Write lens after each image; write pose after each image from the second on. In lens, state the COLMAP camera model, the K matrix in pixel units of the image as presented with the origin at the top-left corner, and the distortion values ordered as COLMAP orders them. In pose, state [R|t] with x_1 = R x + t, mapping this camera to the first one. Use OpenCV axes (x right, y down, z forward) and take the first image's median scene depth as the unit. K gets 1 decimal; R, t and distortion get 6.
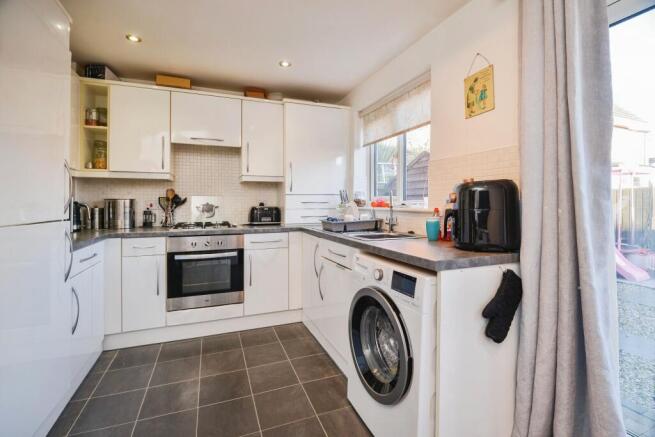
lens RADIAL K [[300.3, 0, 325.1], [0, 300.3, 202.6], [0, 0, 1]] dist [-0.007989, -0.001272]
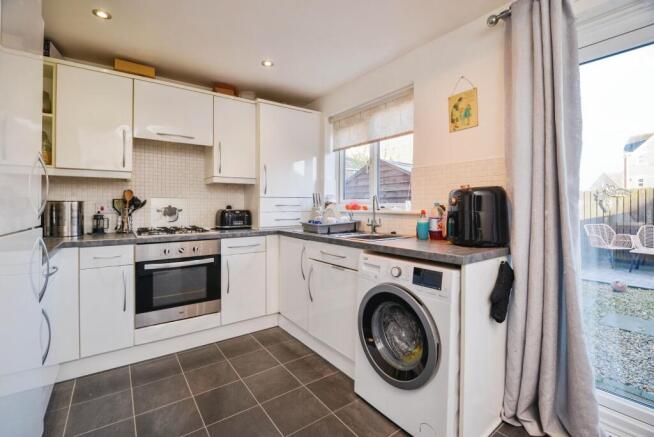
lens RADIAL K [[296.9, 0, 326.9], [0, 296.9, 206.2], [0, 0, 1]] dist [-0.013415, -0.000511]
pose [[0.967720, -0.000142, 0.252027, -0.203394], [-0.000418, 0.999998, 0.002171, 0.000274], [-0.252026, -0.002207, 0.967718, 0.018432]]
